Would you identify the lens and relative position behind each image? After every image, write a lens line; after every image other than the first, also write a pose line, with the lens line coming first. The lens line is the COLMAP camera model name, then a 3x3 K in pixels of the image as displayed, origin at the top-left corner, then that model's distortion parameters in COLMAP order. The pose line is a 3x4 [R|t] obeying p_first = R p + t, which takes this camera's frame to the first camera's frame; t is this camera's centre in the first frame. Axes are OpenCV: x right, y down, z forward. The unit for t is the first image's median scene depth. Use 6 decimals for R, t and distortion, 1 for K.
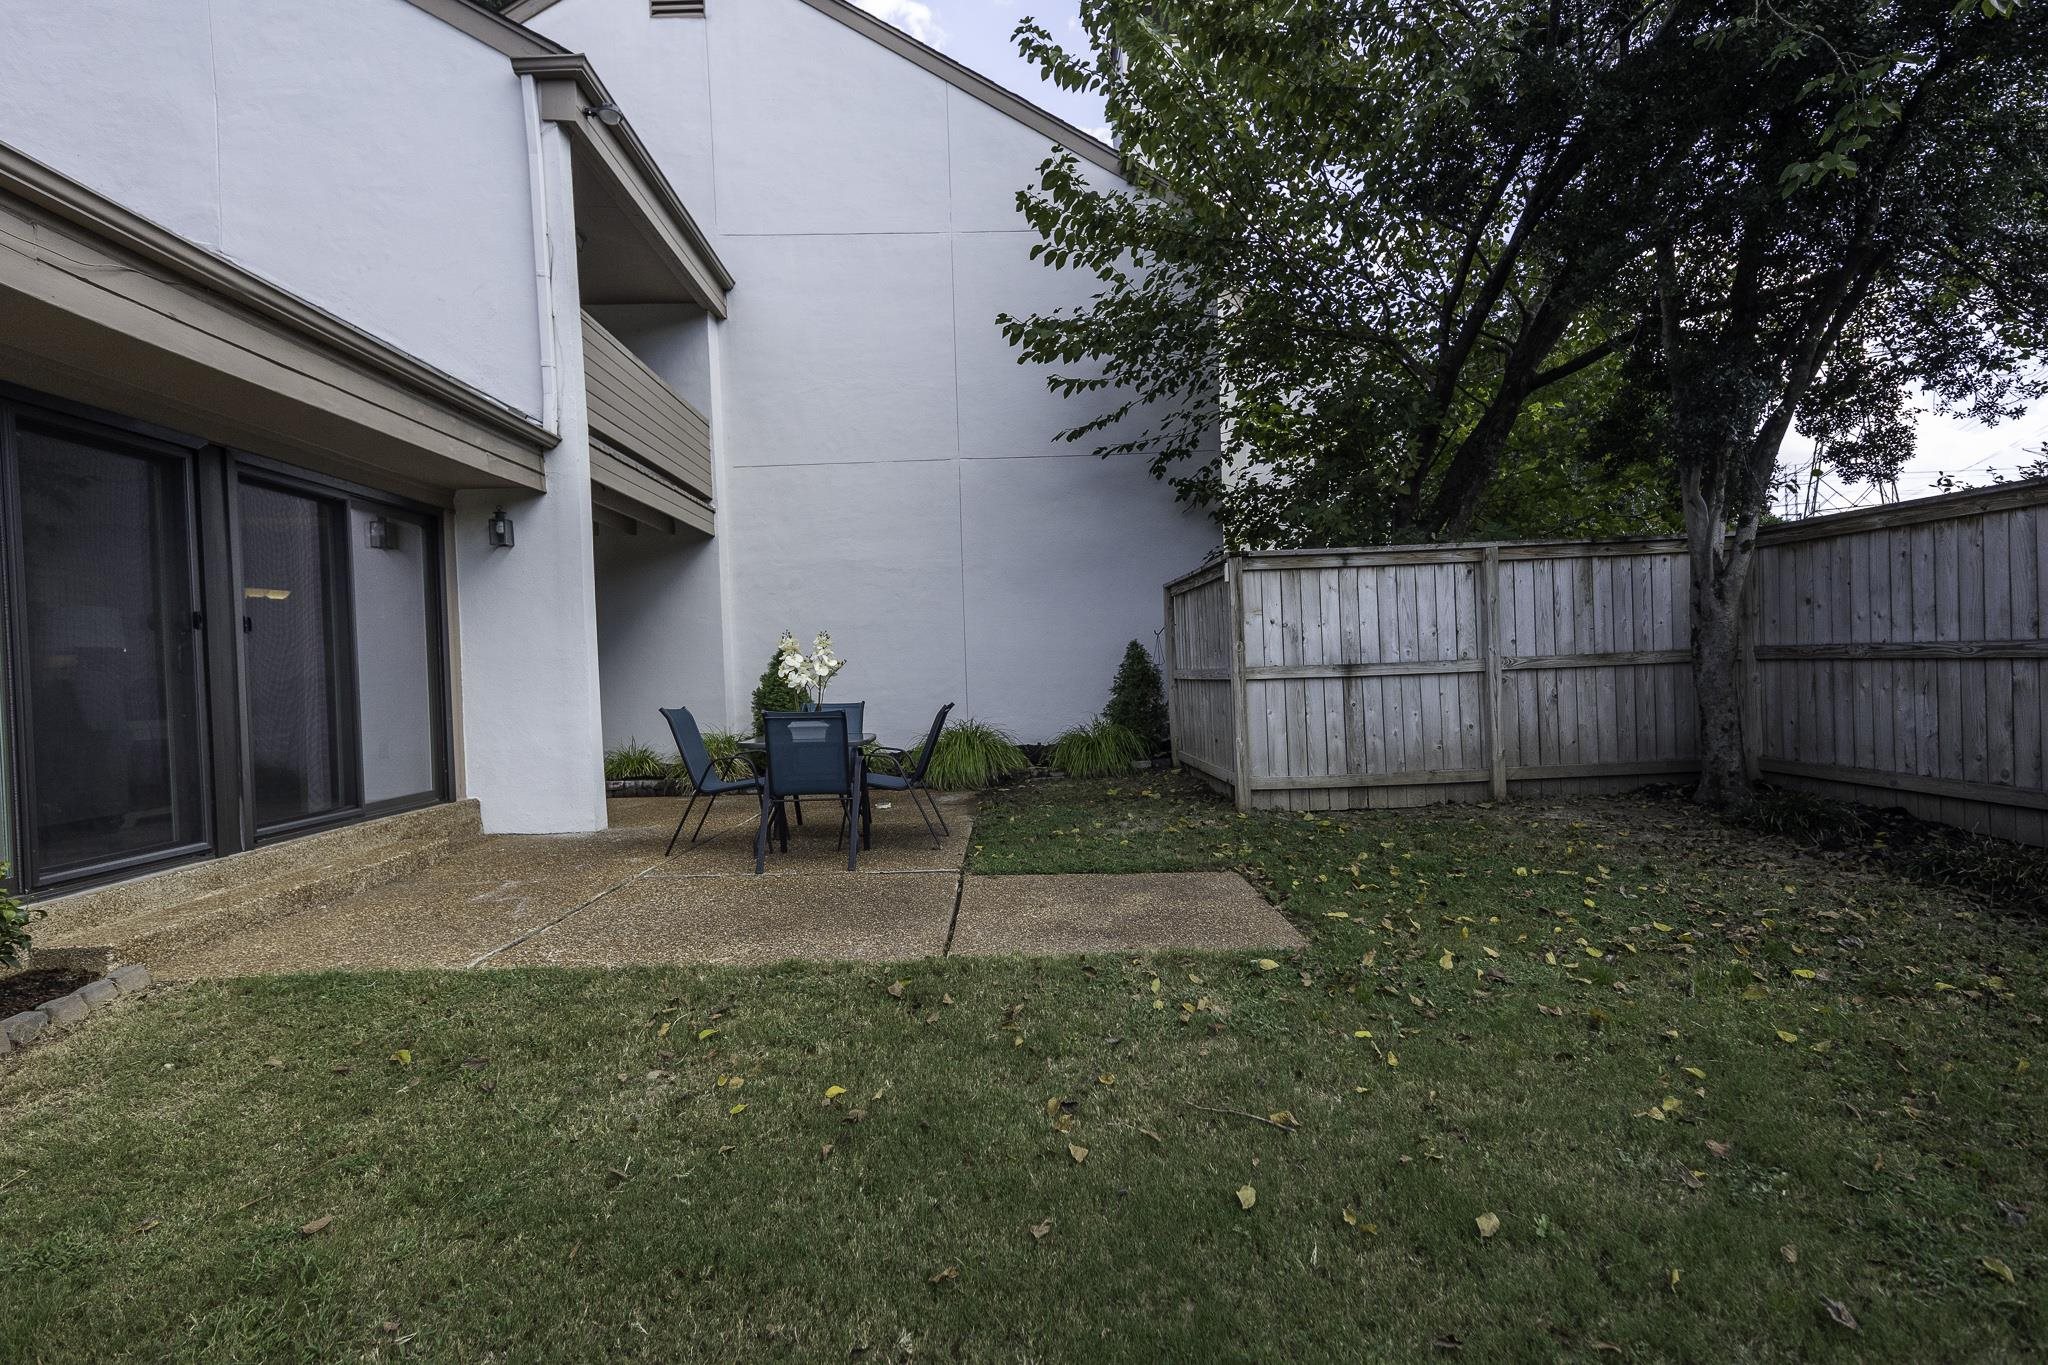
lens RADIAL K [[983.0, 0, 1016.0], [0, 983.0, 680.1], [0, 0, 1]] dist [0.038150, -0.000297]
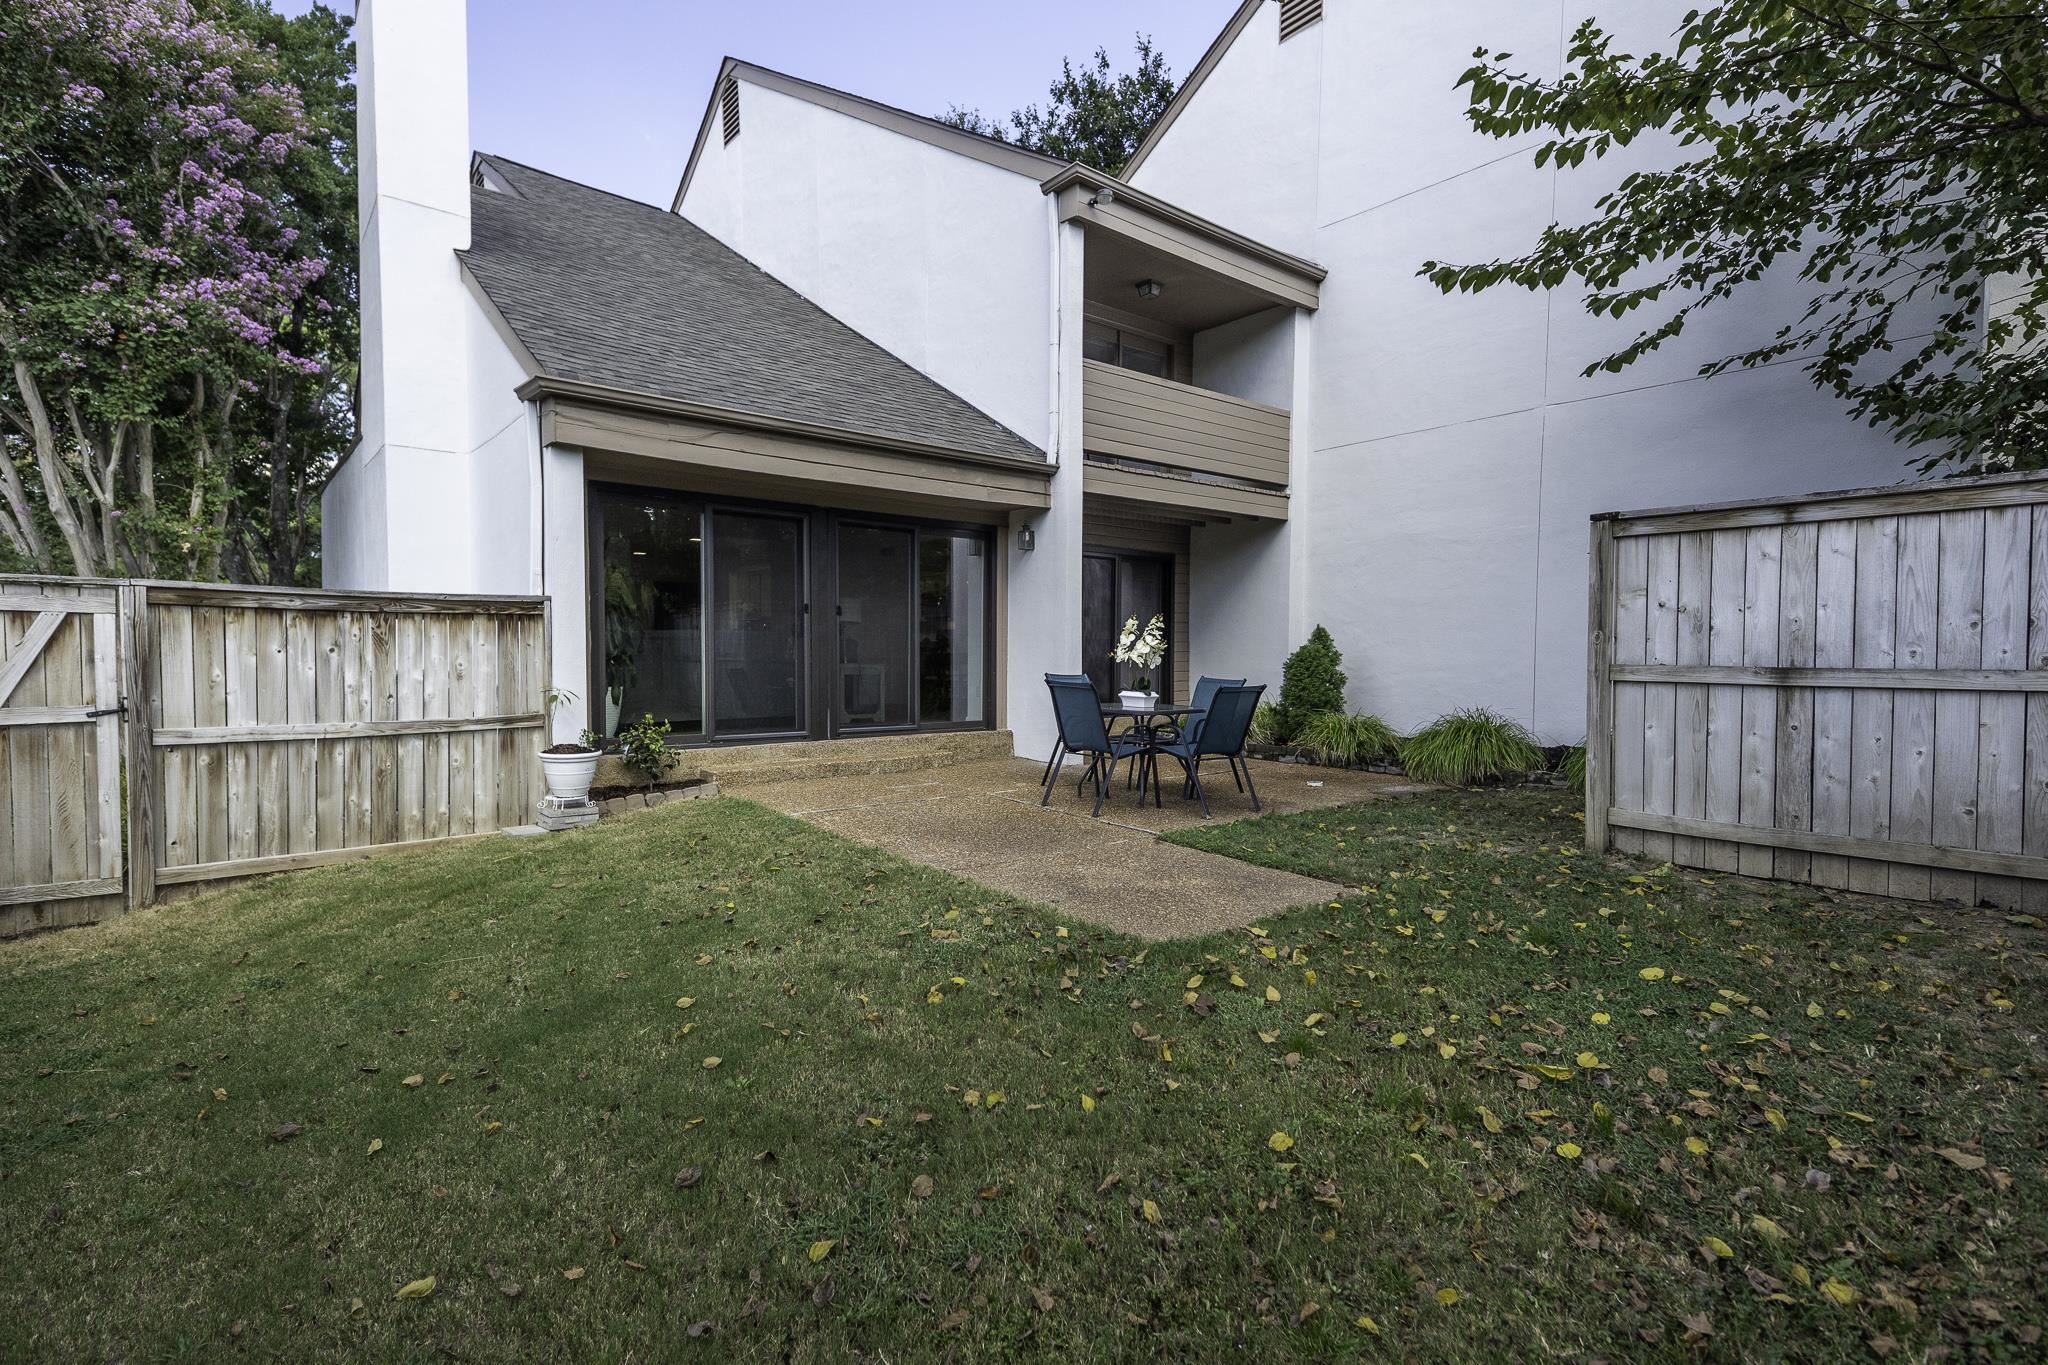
lens RADIAL K [[983.0, 0, 1016.0], [0, 983.0, 680.1], [0, 0, 1]] dist [0.038150, -0.000297]
pose [[0.608966, 0.062972, -0.790692, 0.559553], [-0.035389, 0.998008, 0.052228, -0.024772], [0.792406, -0.003823, 0.609982, 0.157481]]
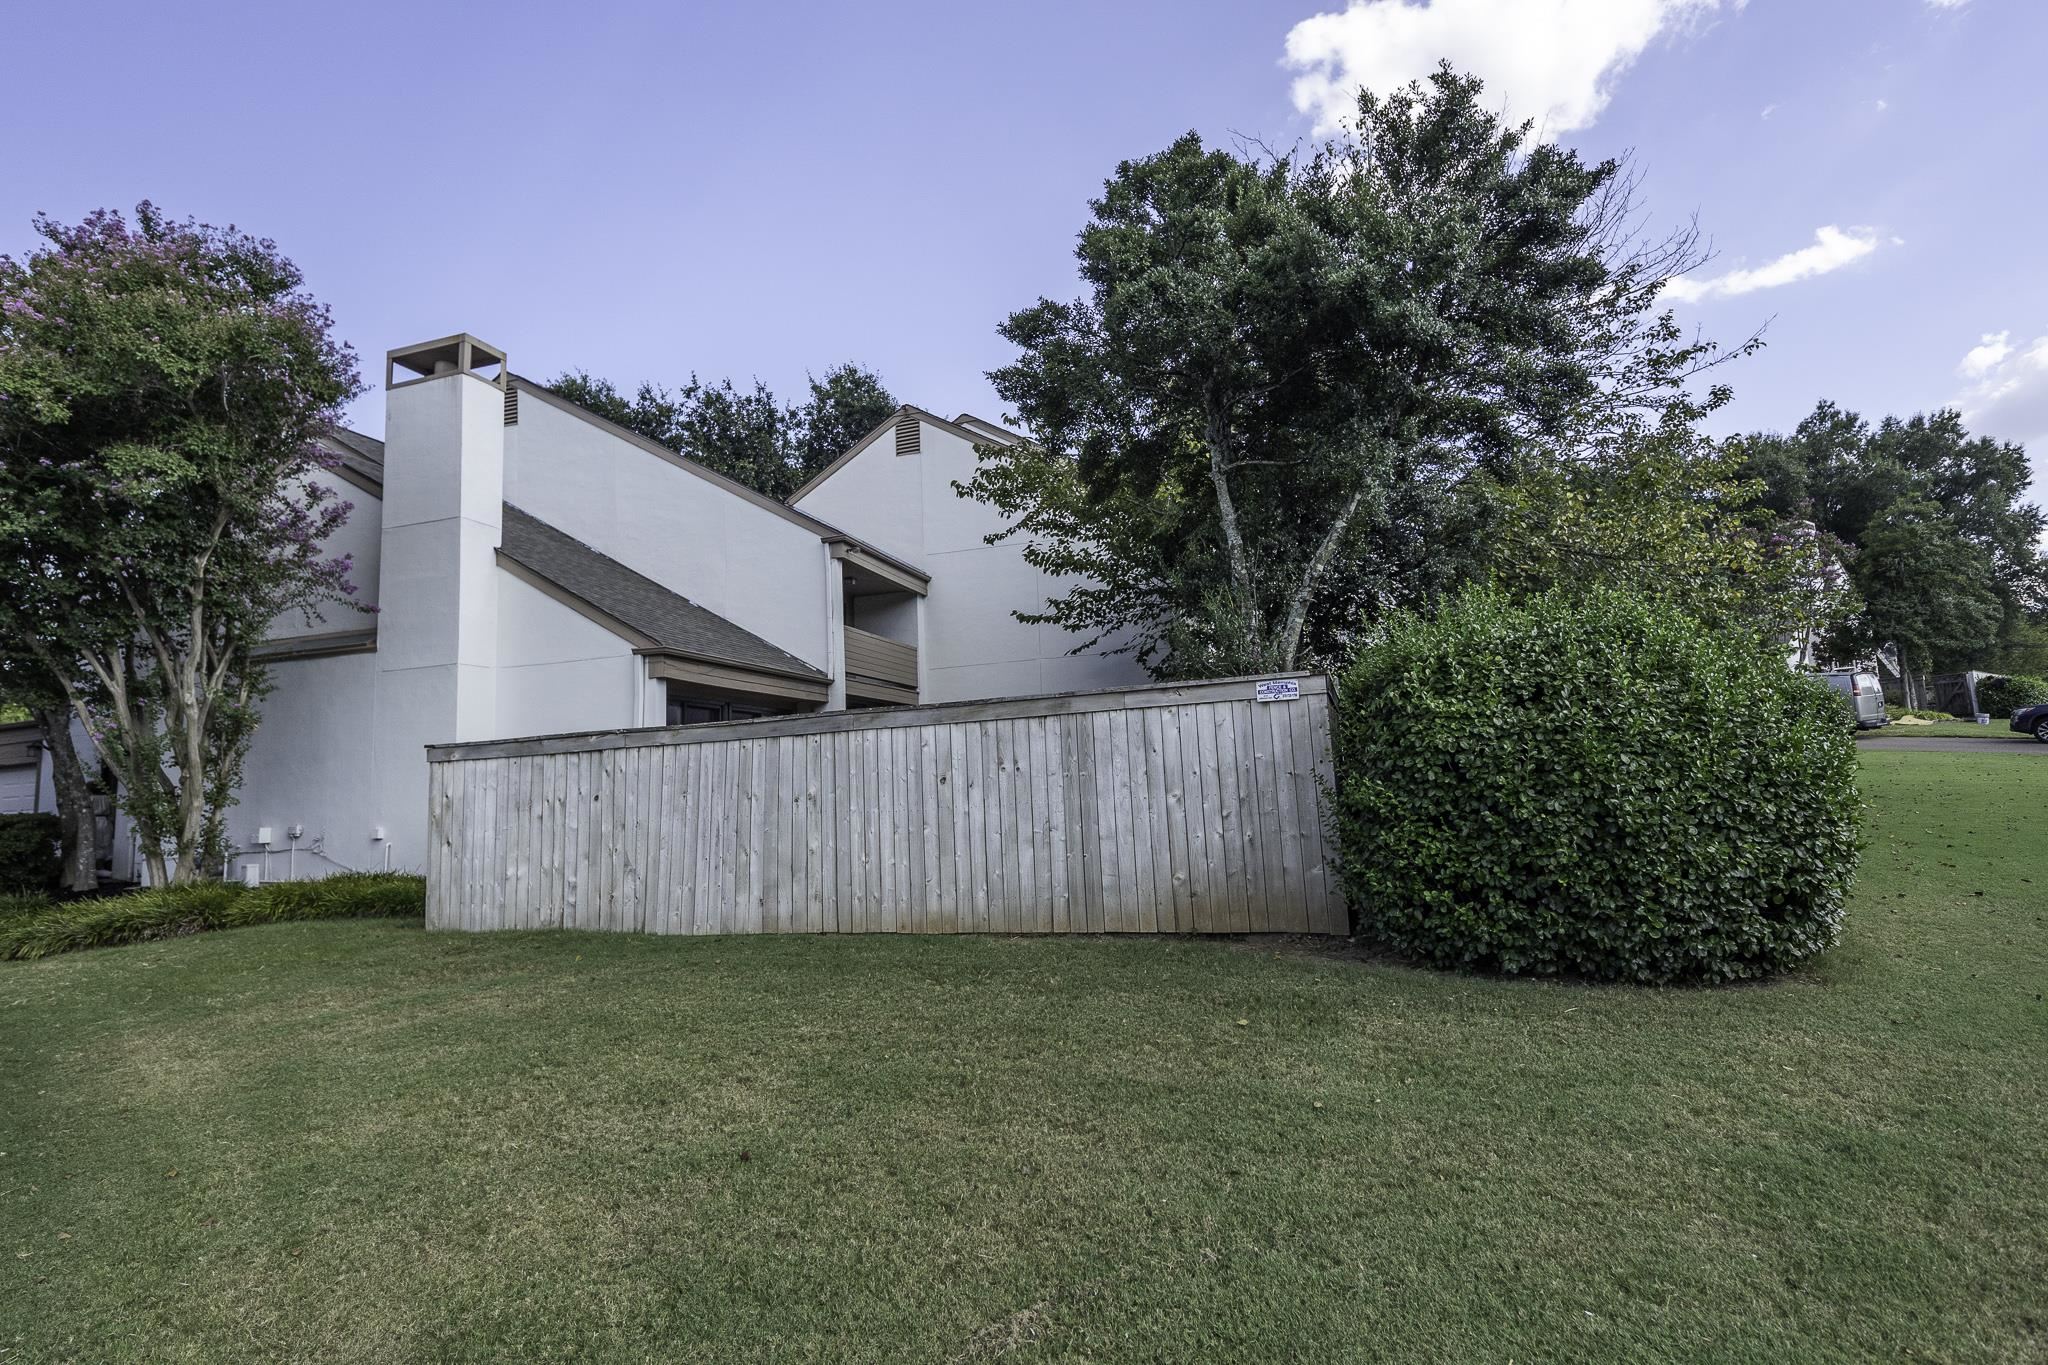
lens RADIAL K [[983.0, 0, 1016.0], [0, 983.0, 680.1], [0, 0, 1]] dist [0.038150, -0.000297]
pose [[0.943001, -0.038203, -0.330591, 0.791515], [0.002232, 0.994093, -0.108512, 0.026934], [0.332784, 0.101589, 0.937515, -1.172913]]
